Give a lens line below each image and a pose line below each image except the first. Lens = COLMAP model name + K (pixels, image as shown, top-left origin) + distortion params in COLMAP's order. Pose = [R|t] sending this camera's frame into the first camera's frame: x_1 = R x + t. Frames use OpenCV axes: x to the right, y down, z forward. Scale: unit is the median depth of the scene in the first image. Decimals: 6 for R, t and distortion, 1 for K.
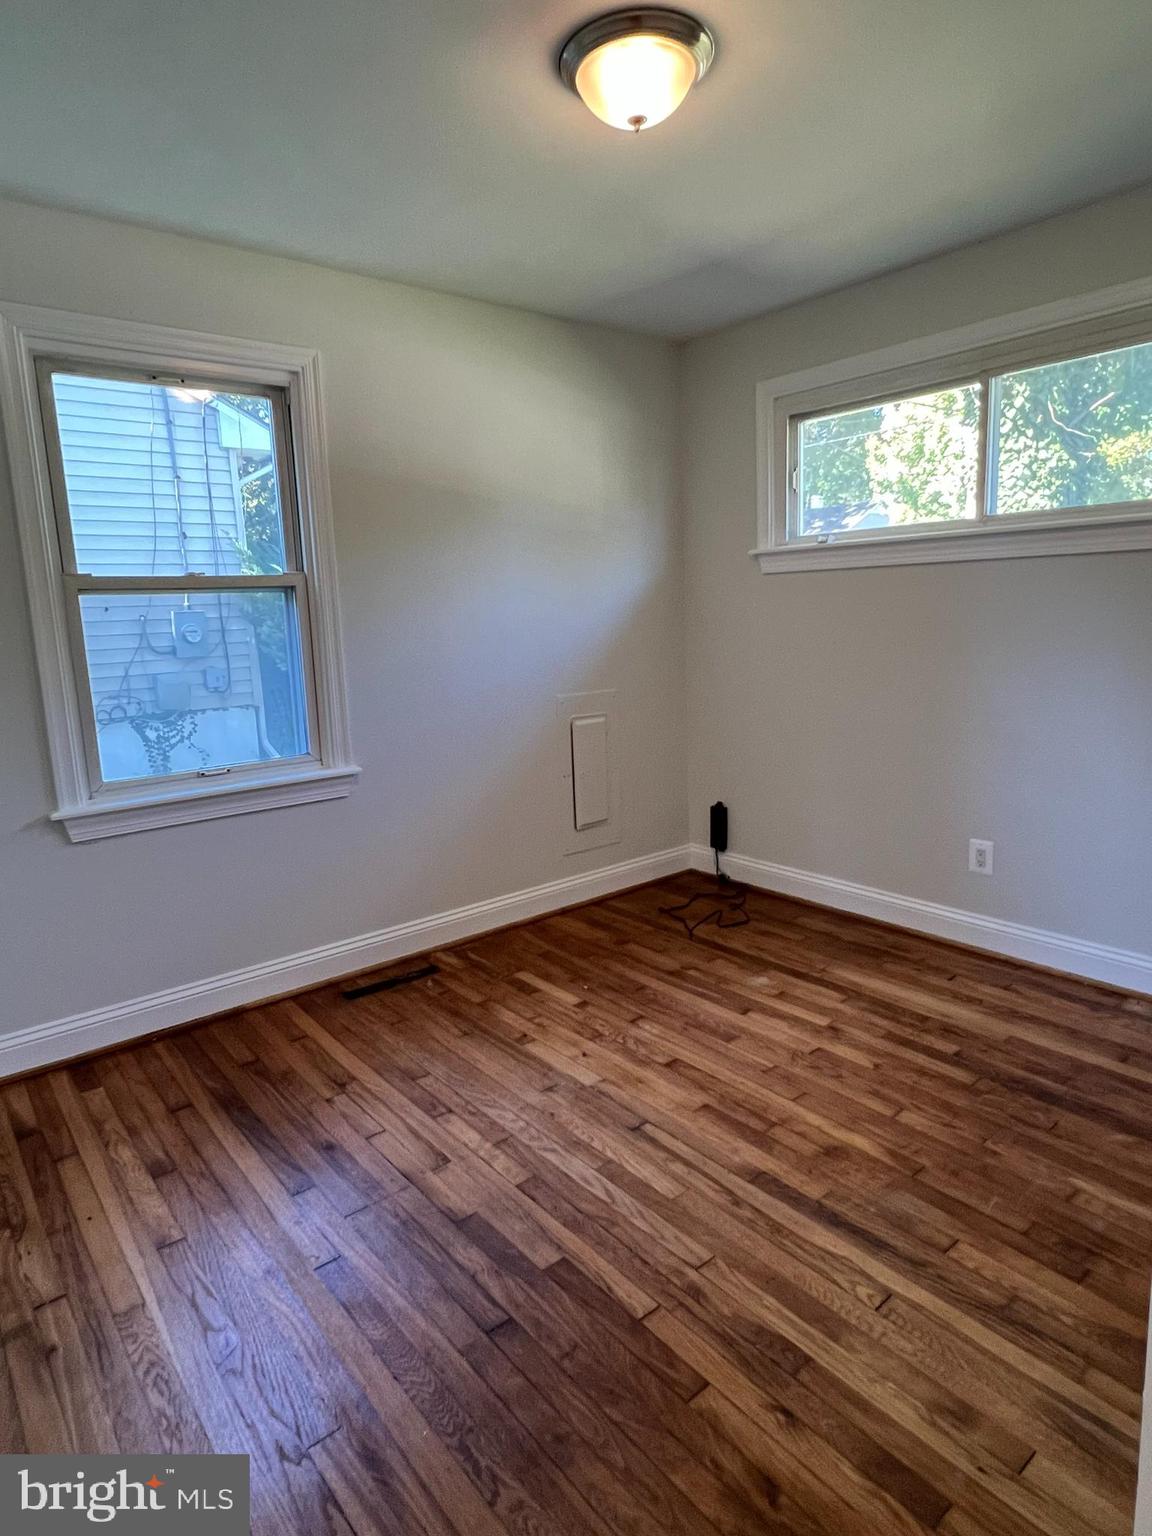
lens RADIAL K [[892.3, 0, 576.0], [0, 892.3, 768.0], [0, 0, 1]] dist [-0.001262, -0.000908]
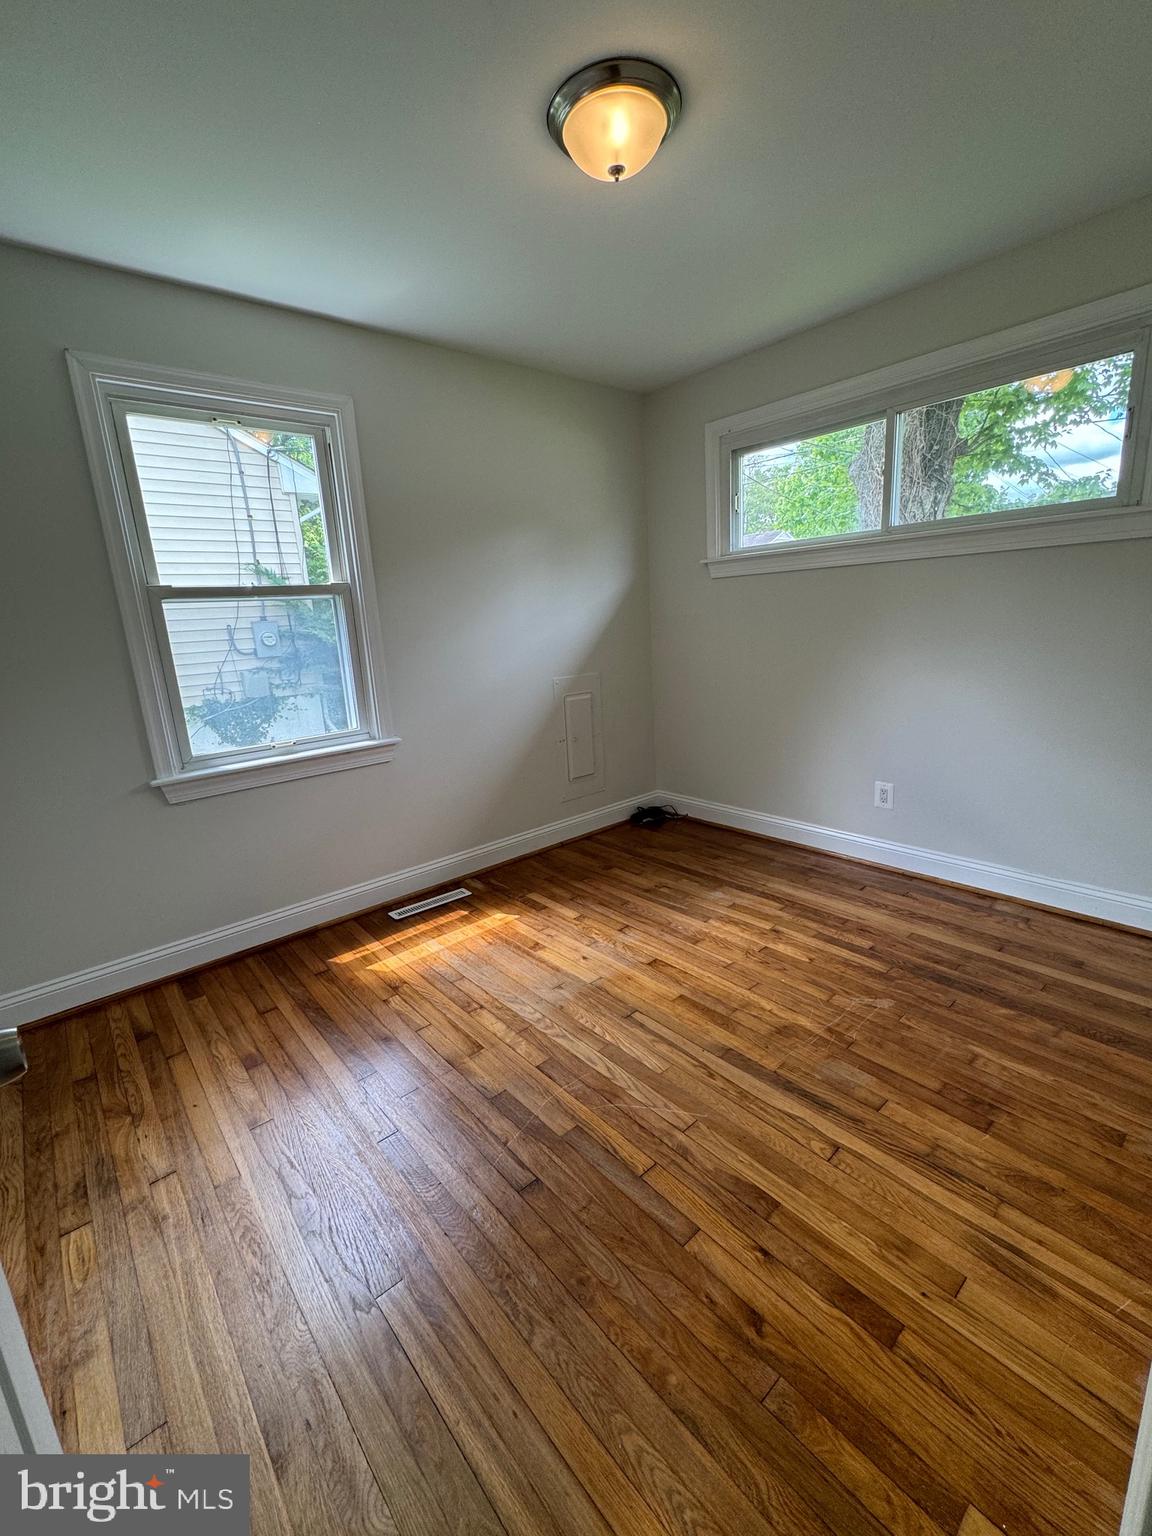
lens RADIAL K [[654.2, 0, 576.0], [0, 654.2, 768.0], [0, 0, 1]] dist [0.002309, 0.000164]
pose [[0.999453, -0.026336, 0.019986, -0.017631], [0.025262, 0.998318, 0.052183, -0.001082], [-0.021327, -0.051649, 0.998438, 0.092604]]
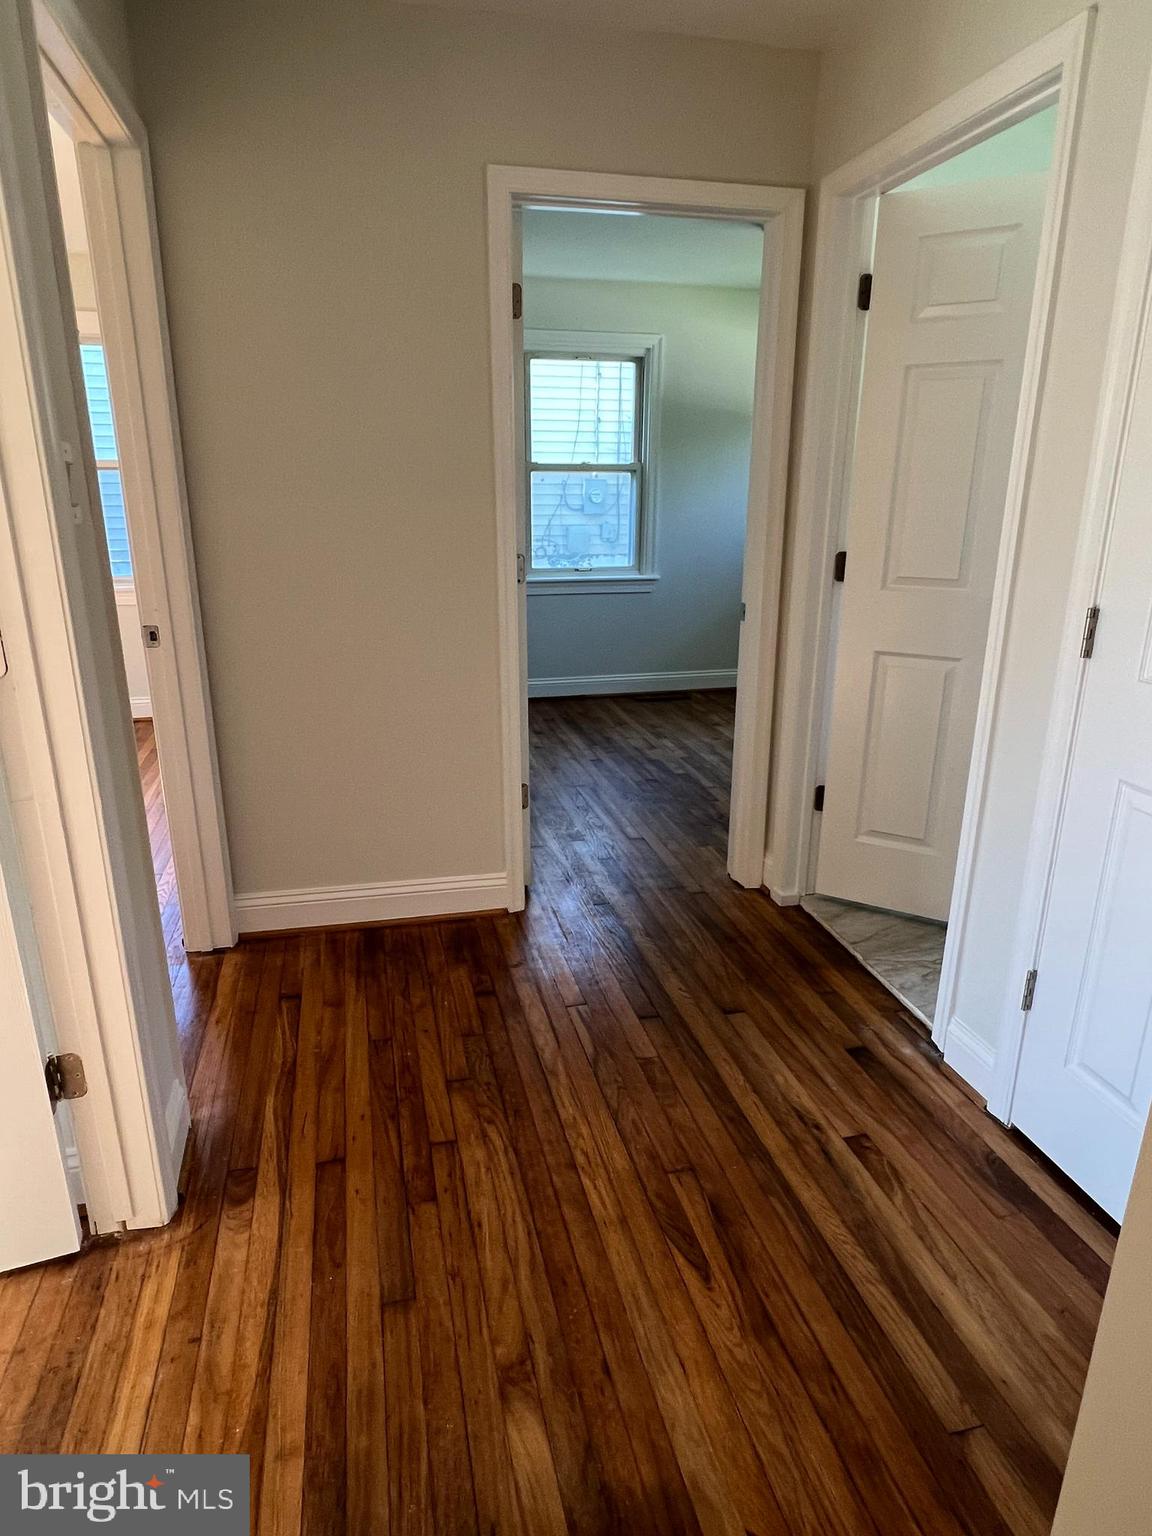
lens RADIAL K [[892.3, 0, 576.0], [0, 892.3, 768.0], [0, 0, 1]] dist [-0.001262, -0.000908]
pose [[0.904145, 0.165354, -0.393930, 0.563450], [-0.110521, 0.981203, 0.158196, 0.170538], [0.412683, -0.099495, 0.905424, -1.092324]]
